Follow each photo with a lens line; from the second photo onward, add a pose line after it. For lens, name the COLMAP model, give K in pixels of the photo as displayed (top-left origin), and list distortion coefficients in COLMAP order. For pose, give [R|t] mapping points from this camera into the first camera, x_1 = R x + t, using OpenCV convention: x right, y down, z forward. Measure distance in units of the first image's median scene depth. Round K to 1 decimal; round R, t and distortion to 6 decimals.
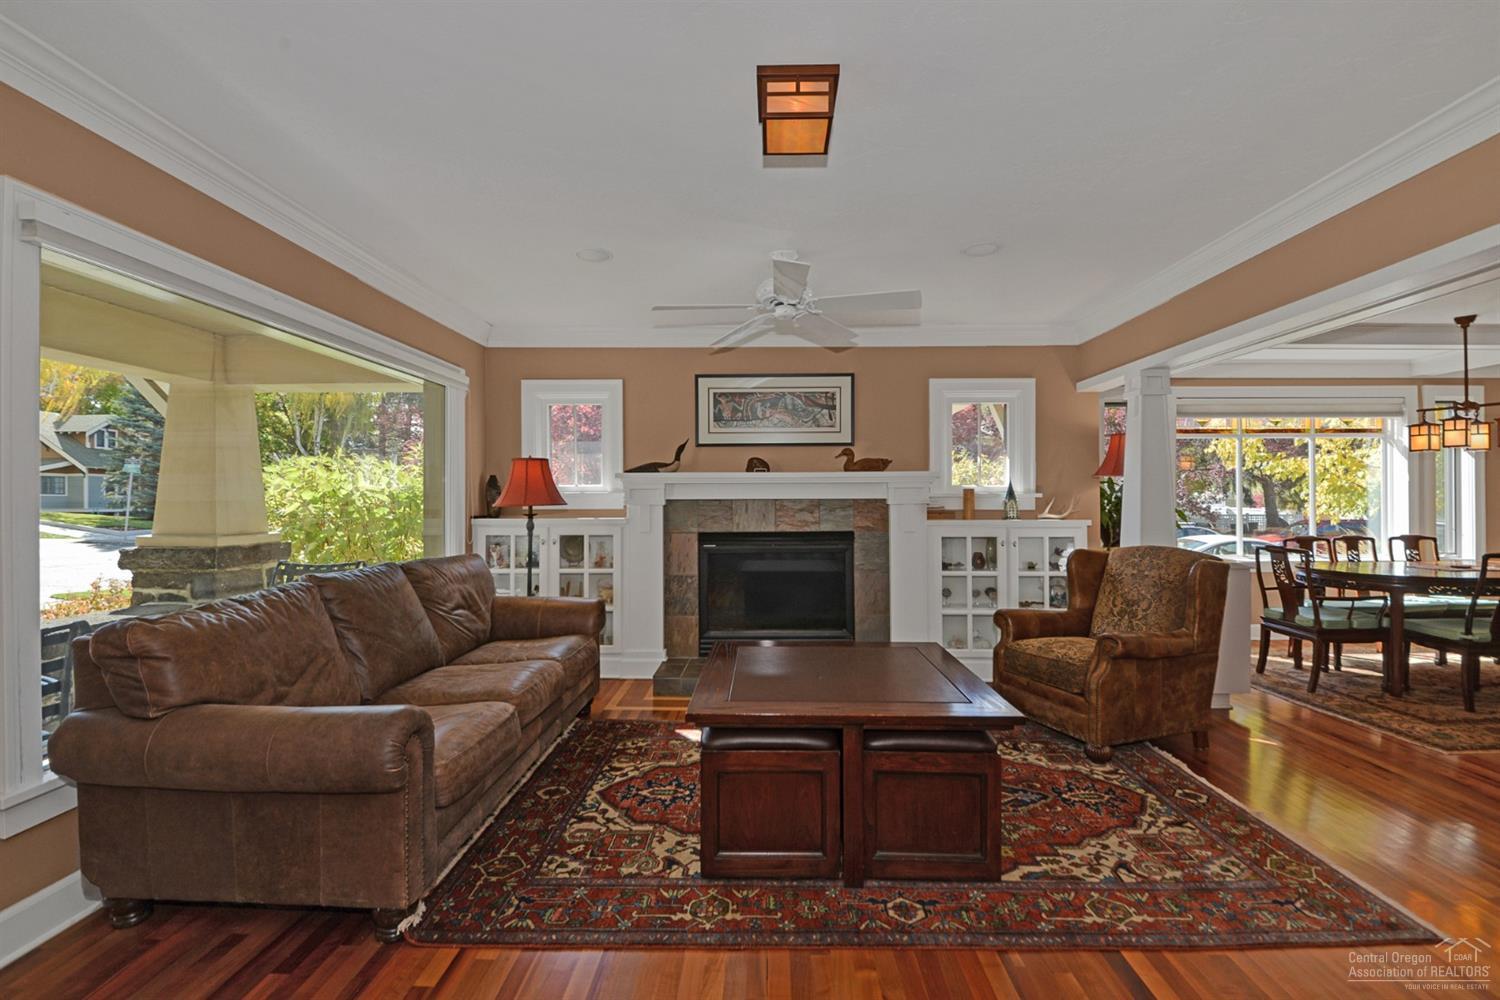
lens RADIAL K [[648.7, 0, 750.0], [0, 648.7, 500.0], [0, 0, 1]] dist [0.080291, -0.065459]
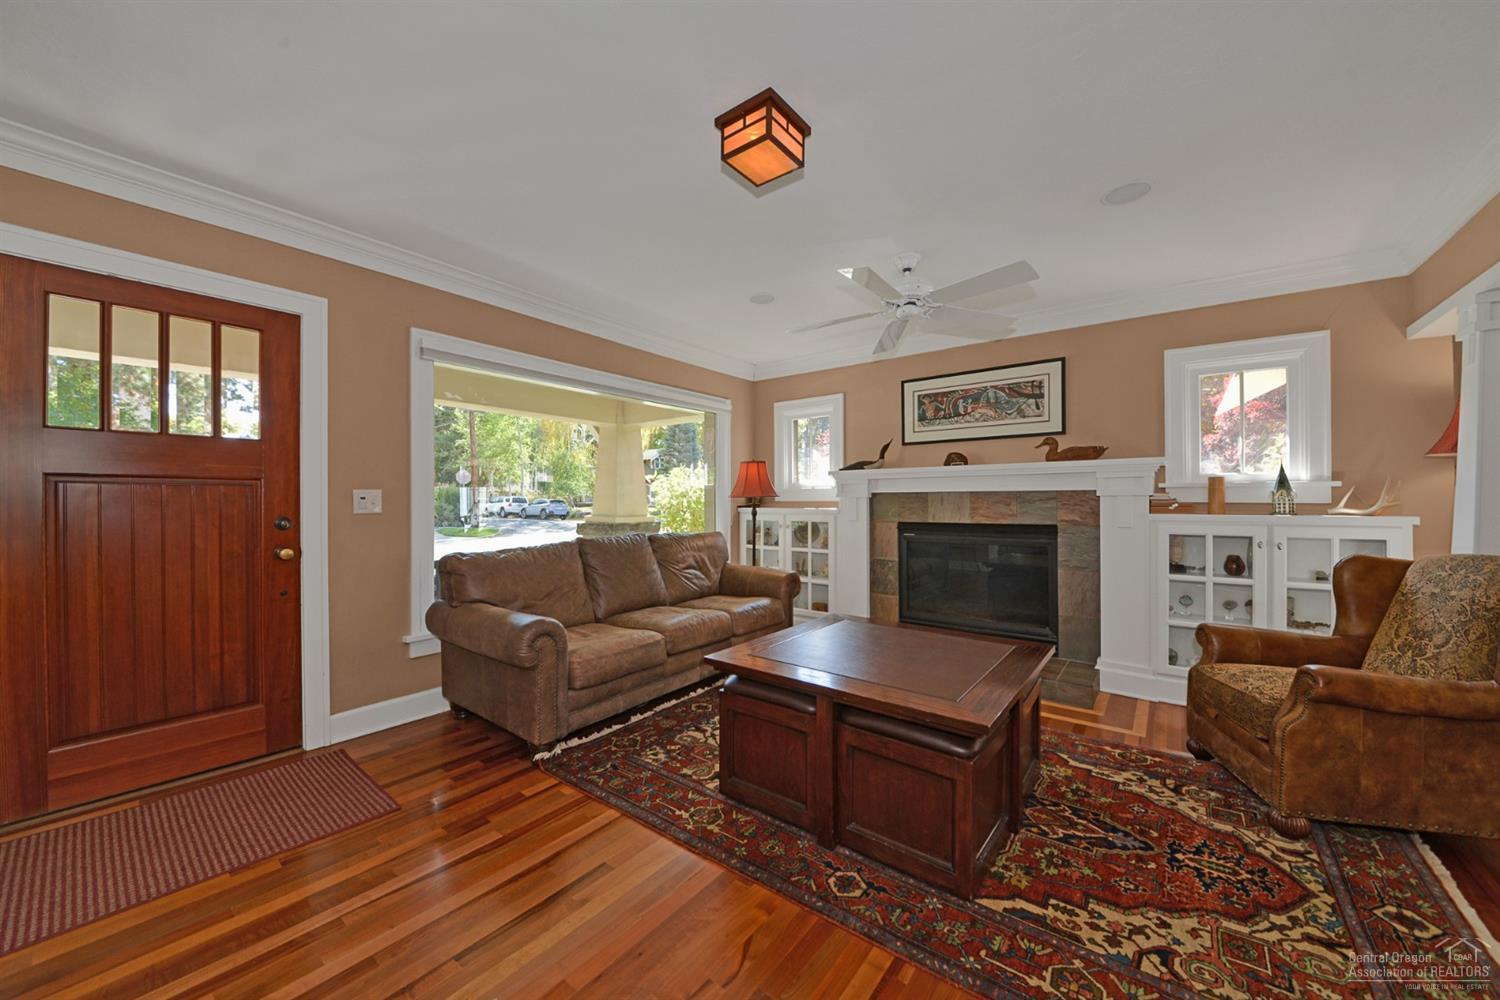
lens RADIAL K [[538.8, 0, 750.0], [0, 538.8, 500.0], [0, 0, 1]] dist [0.019560, -0.011691]
pose [[0.809617, 0.001019, -0.586958, 0.320792], [-0.000958, 0.999999, 0.000414, 0.014898], [0.586958, 0.000227, 0.809617, 0.125178]]
